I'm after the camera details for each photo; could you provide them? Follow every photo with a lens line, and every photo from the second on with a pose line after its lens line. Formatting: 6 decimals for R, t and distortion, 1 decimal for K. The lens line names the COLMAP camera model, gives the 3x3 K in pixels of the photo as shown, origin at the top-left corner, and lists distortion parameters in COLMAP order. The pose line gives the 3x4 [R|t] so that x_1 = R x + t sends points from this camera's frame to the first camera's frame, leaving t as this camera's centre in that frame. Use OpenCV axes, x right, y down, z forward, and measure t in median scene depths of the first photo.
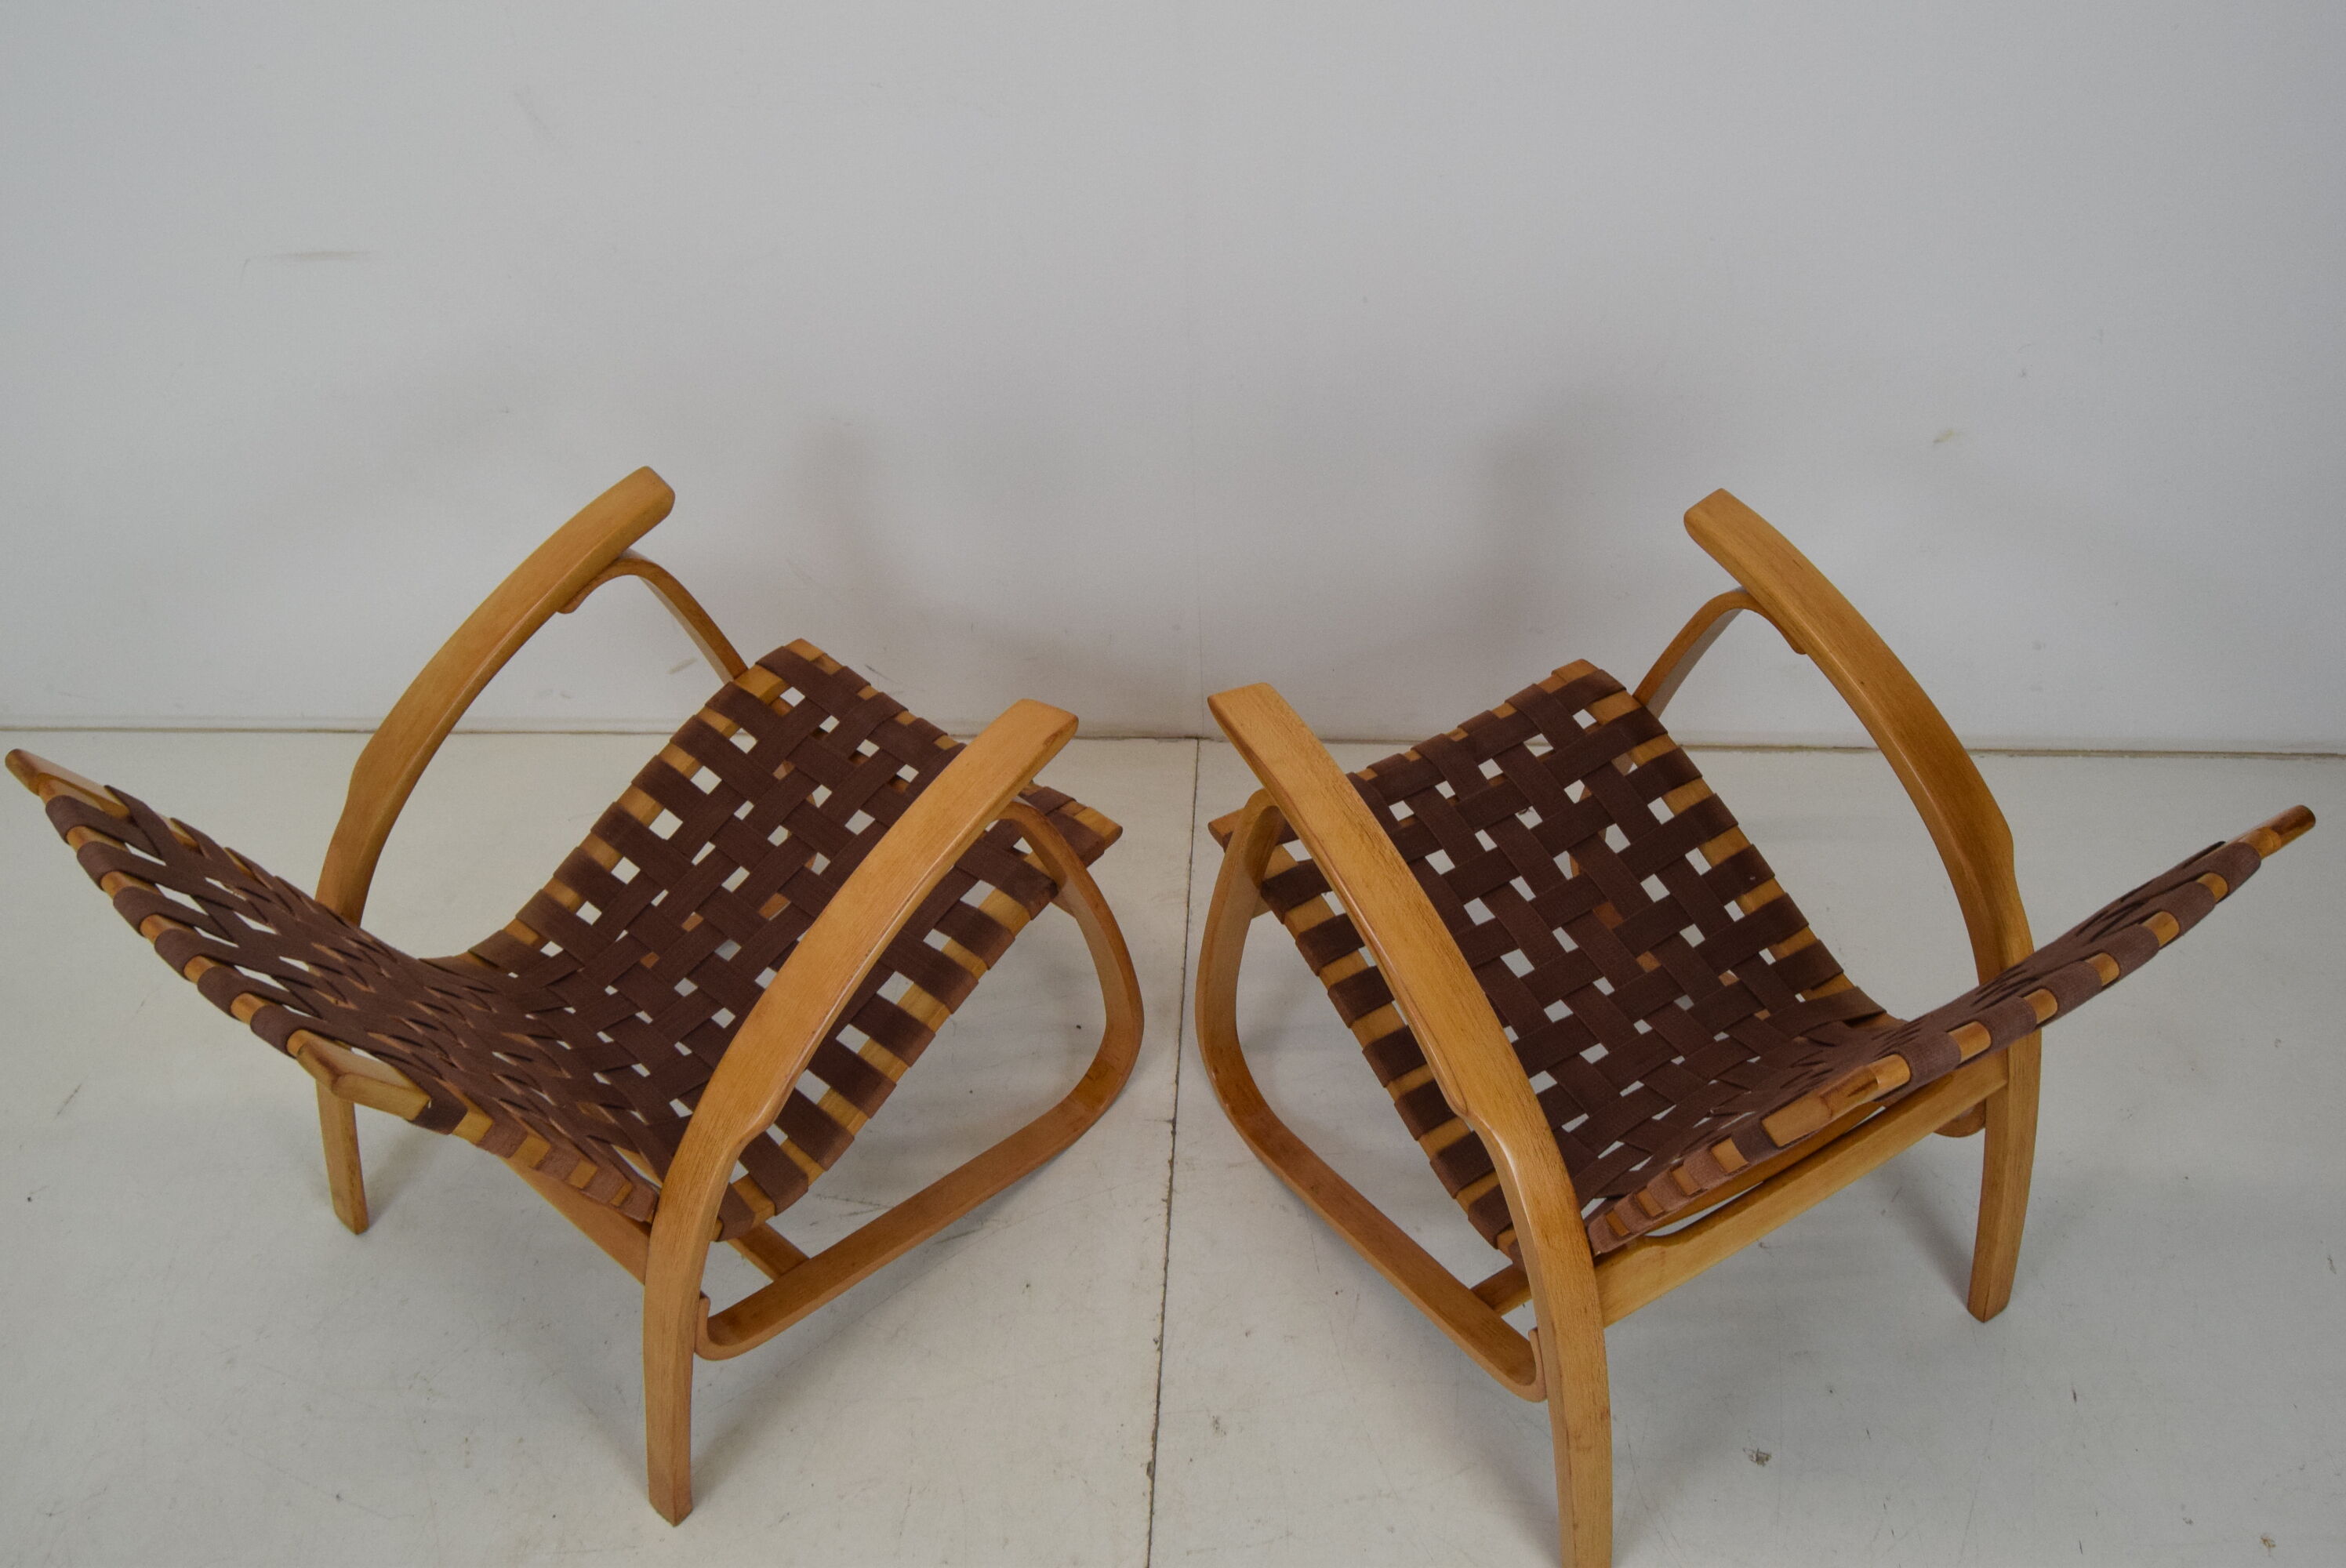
lens RADIAL K [[1819.9, 0, 1168.8], [0, 1819.9, 783.6], [0, 0, 1]] dist [-0.088067, 0.006684]
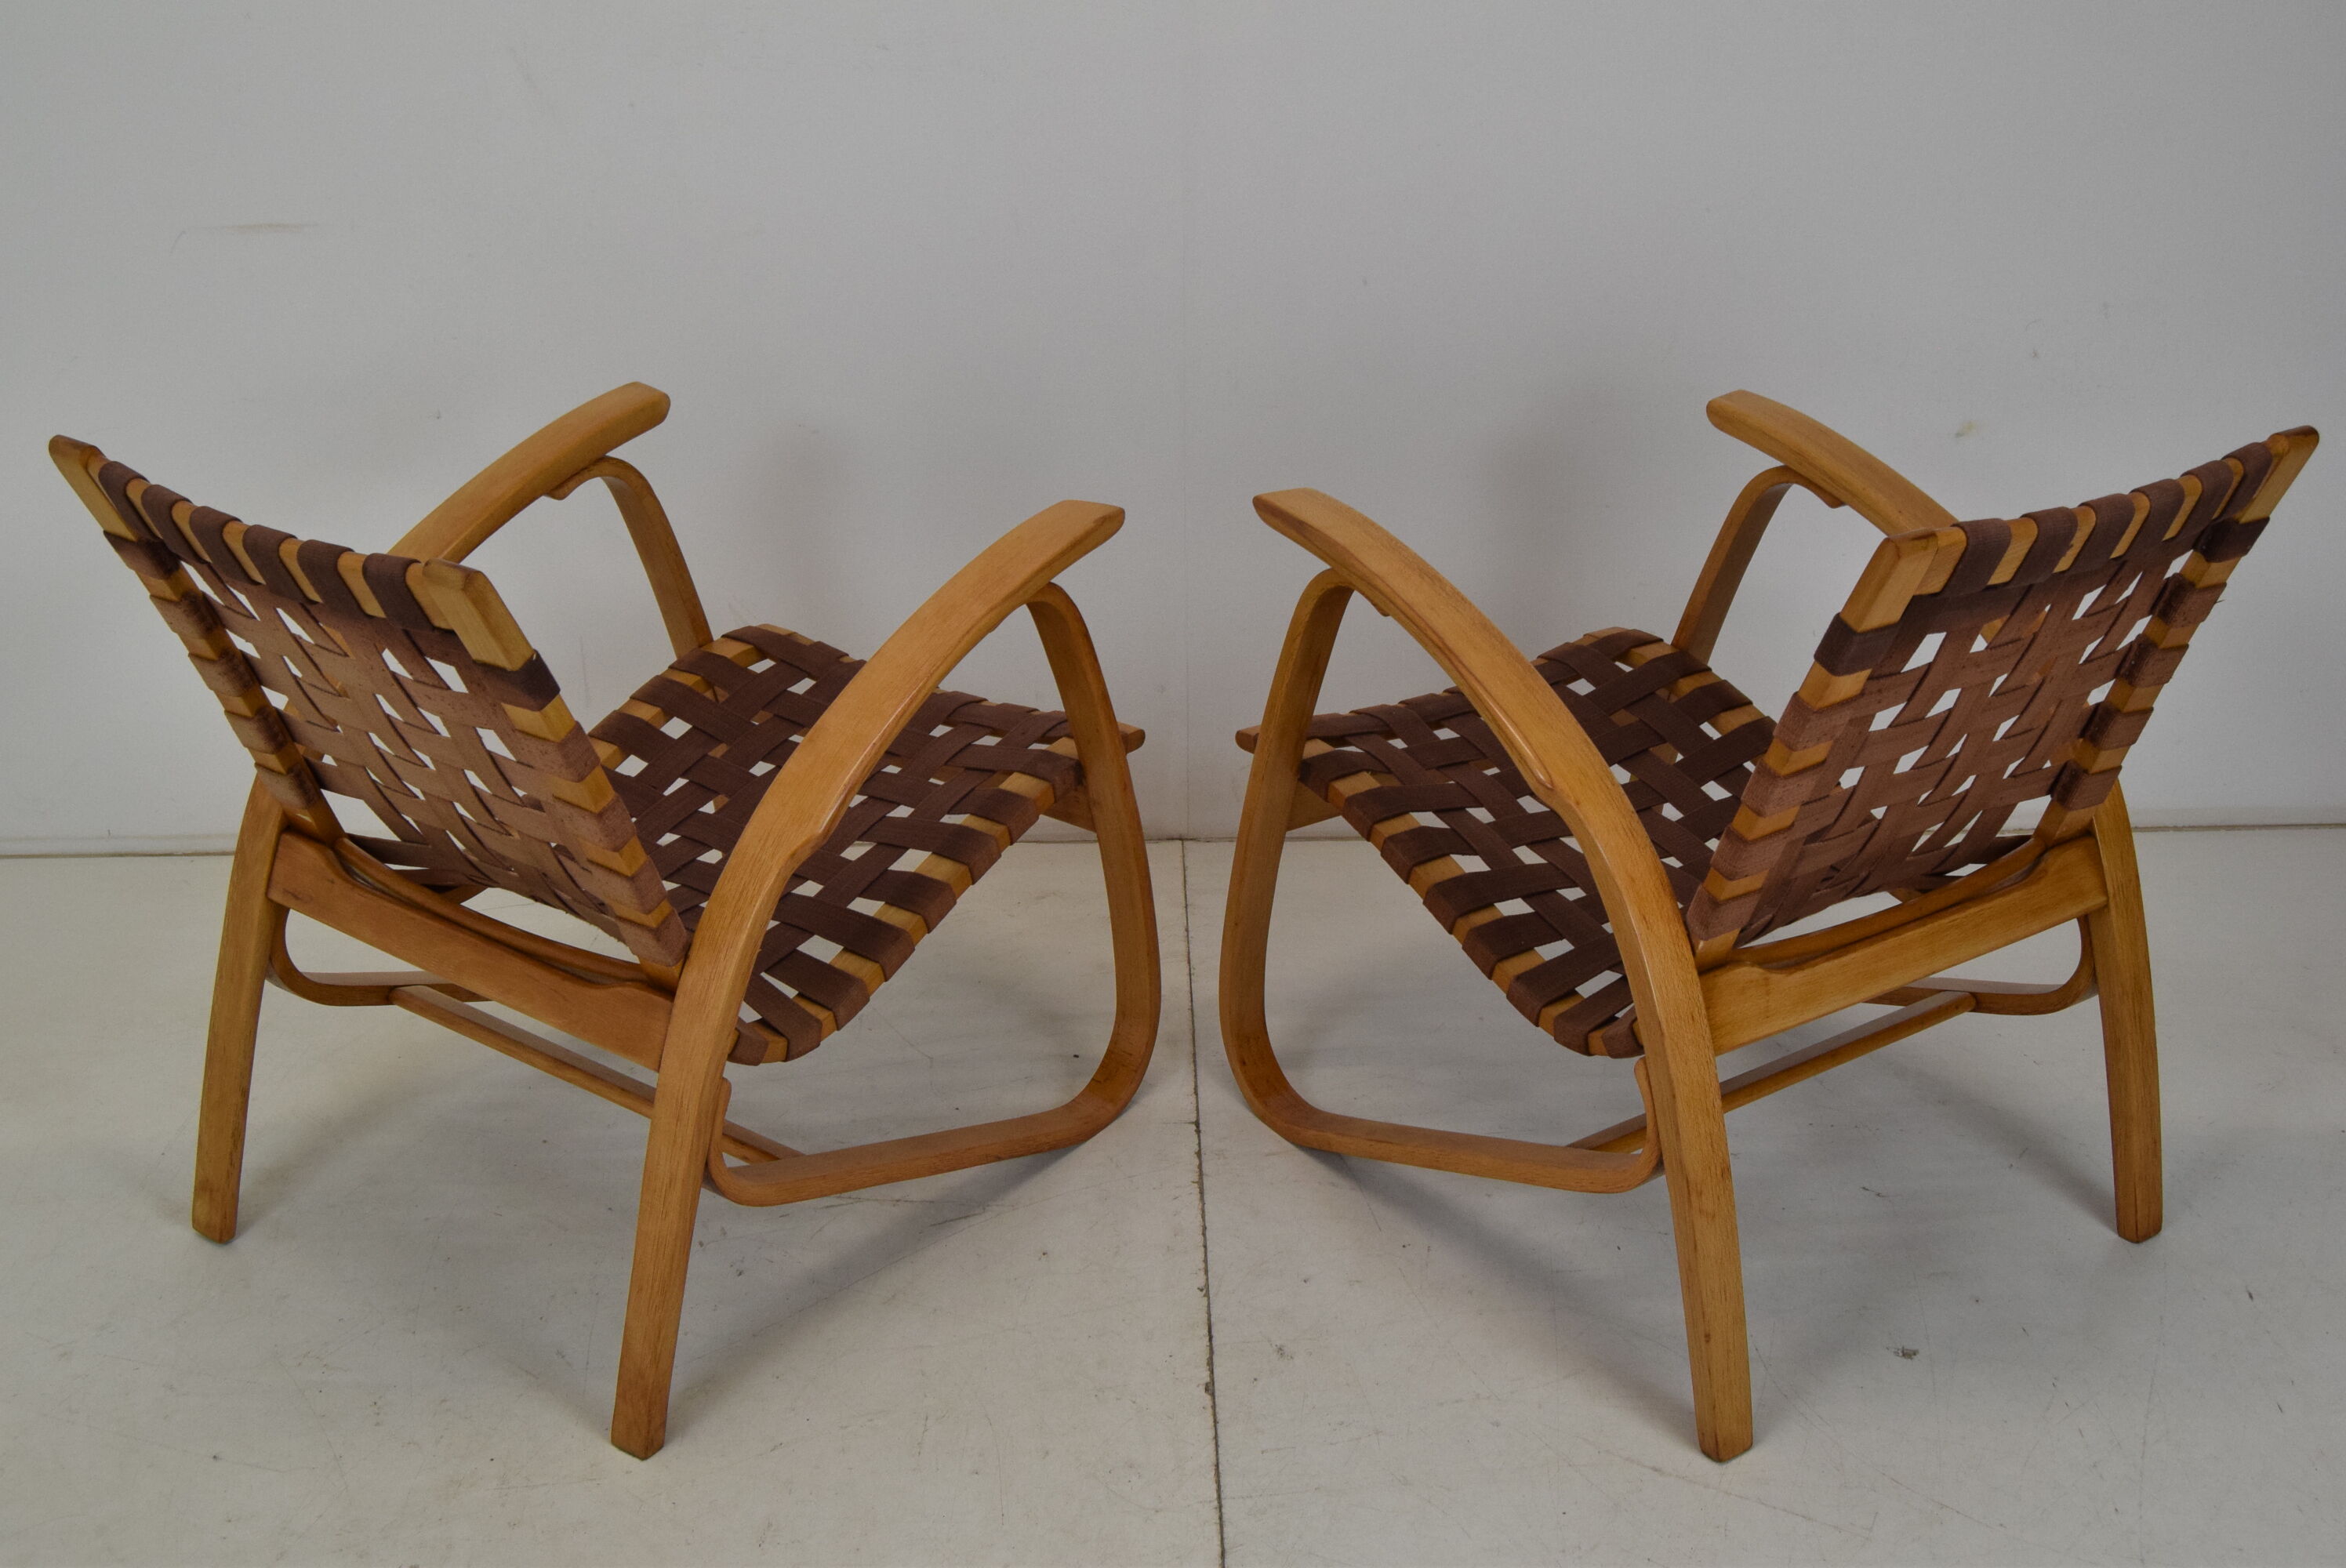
lens RADIAL K [[2595.5, 0, 1173.4], [0, 2595.5, 784.2], [0, 0, 1]] dist [-0.073078, 0.000000]
pose [[0.996758, -0.004258, 0.080343, -0.118184], [0.031575, 0.939185, -0.341956, 0.504709], [-0.074001, 0.343384, 0.936275, -0.233076]]
